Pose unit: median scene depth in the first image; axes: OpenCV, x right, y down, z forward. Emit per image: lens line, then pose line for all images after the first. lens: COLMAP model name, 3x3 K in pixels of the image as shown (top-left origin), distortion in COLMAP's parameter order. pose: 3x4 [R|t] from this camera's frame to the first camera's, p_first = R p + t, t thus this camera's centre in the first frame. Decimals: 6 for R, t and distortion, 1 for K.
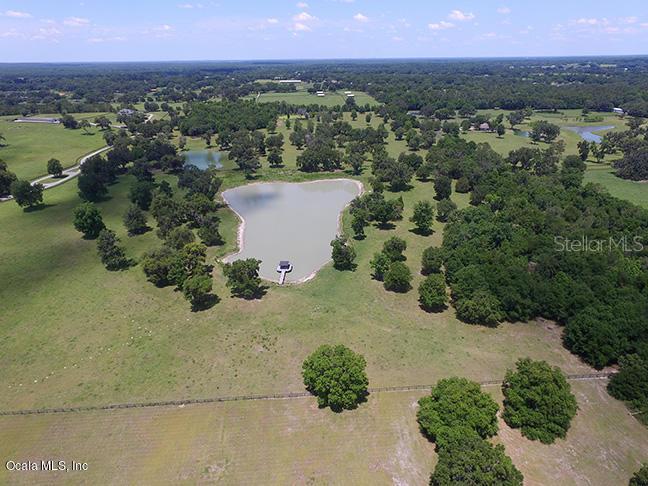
lens RADIAL K [[370.7, 0, 324.0], [0, 370.7, 243.0], [0, 0, 1]] dist [-0.014135, 0.015702]
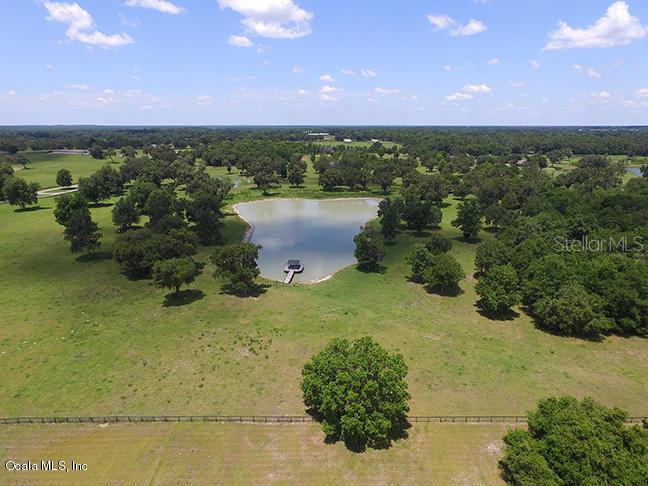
lens RADIAL K [[370.7, 0, 324.0], [0, 370.7, 243.0], [0, 0, 1]] dist [-0.014135, 0.015702]
pose [[0.997323, 0.030191, -0.066602, 0.010999], [-0.040237, 0.987083, -0.155072, 0.178835], [0.061059, 0.157337, 0.985656, 0.295738]]
